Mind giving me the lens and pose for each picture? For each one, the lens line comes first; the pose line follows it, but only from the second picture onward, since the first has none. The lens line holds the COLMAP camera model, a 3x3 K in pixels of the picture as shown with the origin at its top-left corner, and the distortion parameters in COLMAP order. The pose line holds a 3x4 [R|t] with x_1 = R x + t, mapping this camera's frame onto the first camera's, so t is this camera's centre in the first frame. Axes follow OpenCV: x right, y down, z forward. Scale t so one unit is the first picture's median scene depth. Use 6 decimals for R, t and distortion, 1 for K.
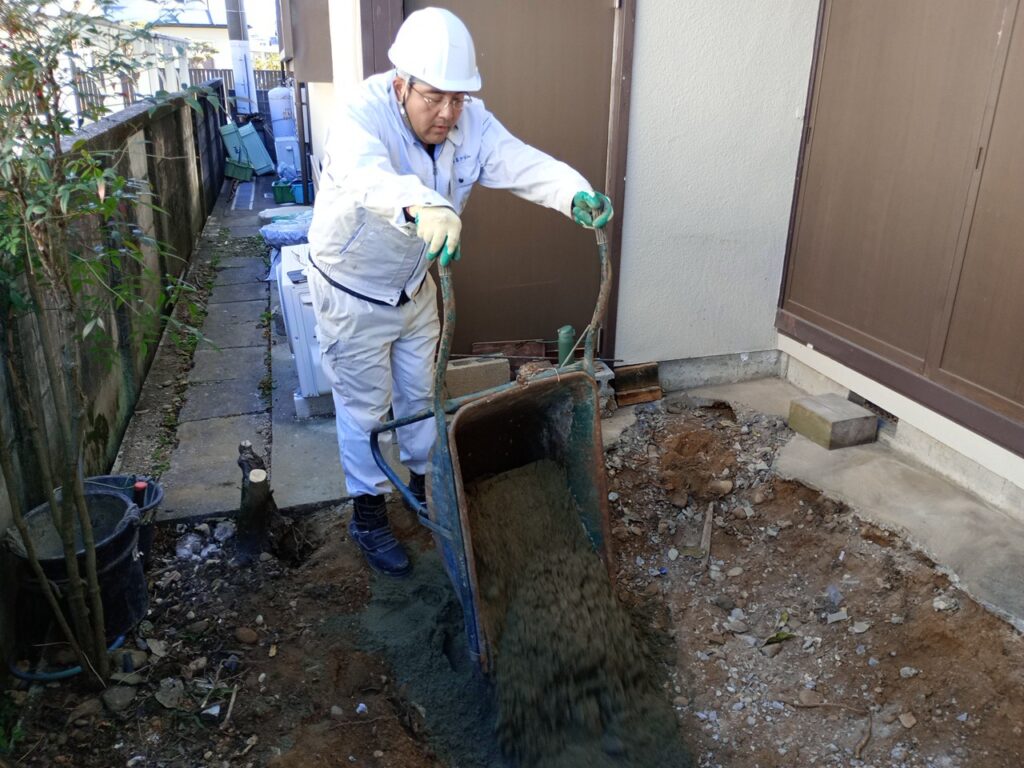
lens RADIAL K [[834.7, 0, 513.6], [0, 834.7, 388.5], [0, 0, 1]] dist [0.066640, -0.077454]
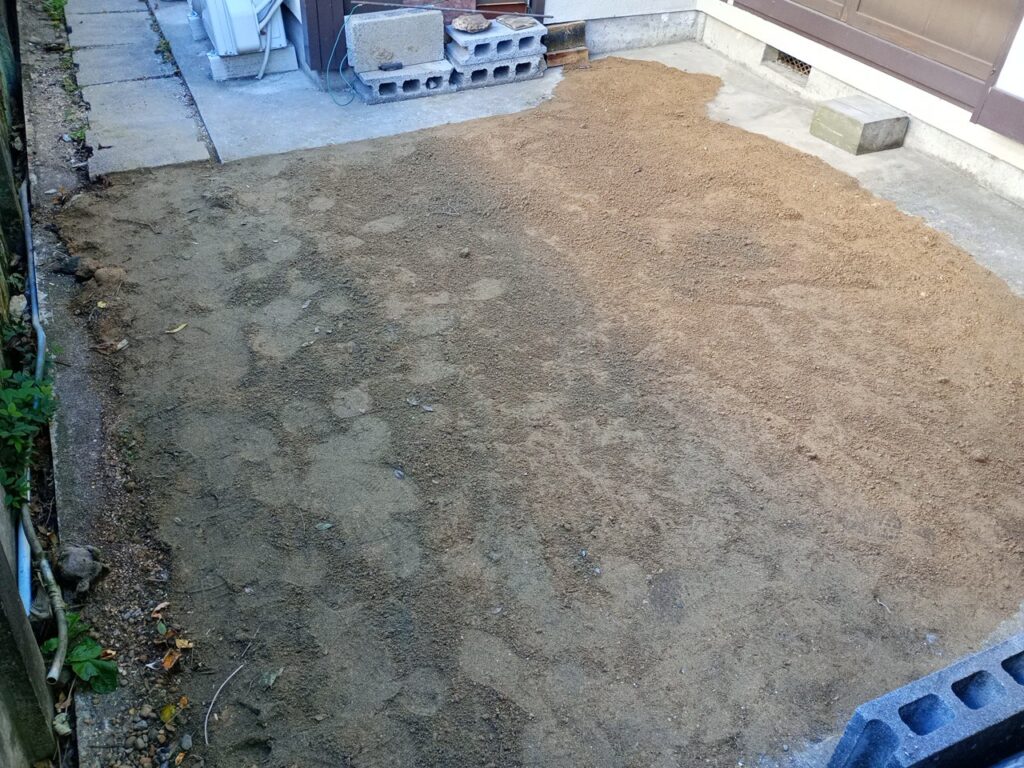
lens RADIAL K [[837.4, 0, 512.0], [0, 837.4, 384.0], [0, 0, 1]] dist [0.090816, -0.118357]
pose [[0.984064, -0.062137, 0.166603, -0.132385], [0.009373, 0.953778, 0.300364, 0.094177], [-0.177566, -0.294016, 0.939162, -0.077310]]
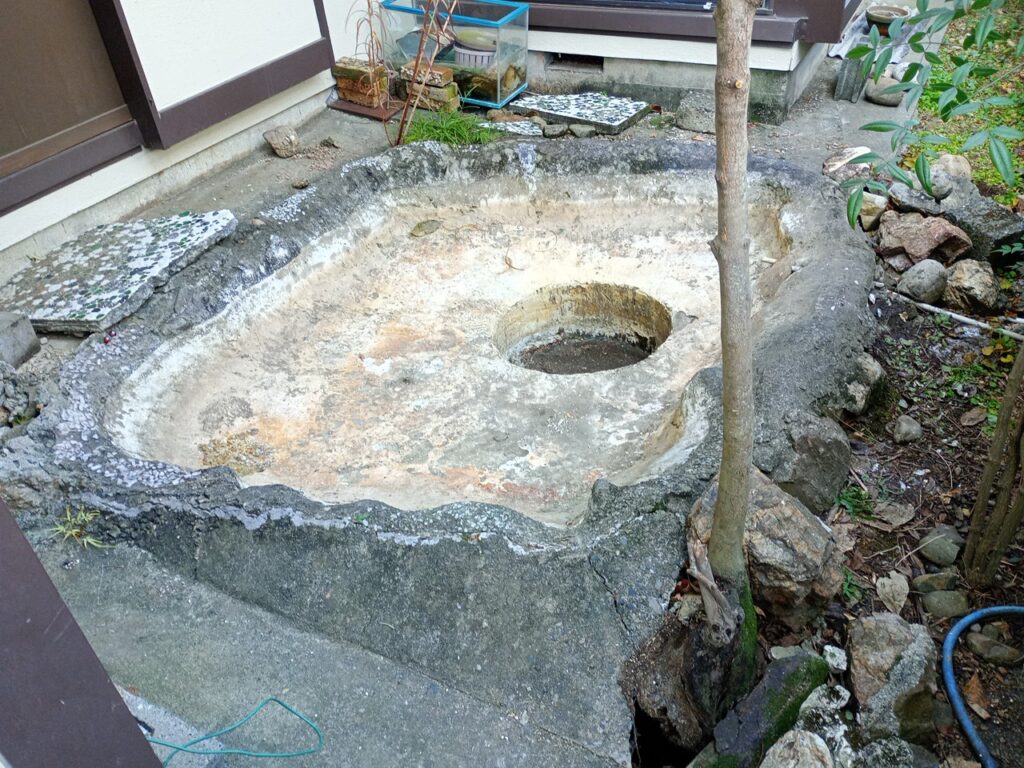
lens RADIAL K [[834.7, 0, 513.6], [0, 834.7, 388.5], [0, 0, 1]] dist [0.066640, -0.077454]
pose [[-0.741346, -0.371220, 0.559107, -0.401538], [0.296513, 0.566199, 0.769090, -0.349193], [-0.602068, 0.735944, -0.309678, 1.004337]]
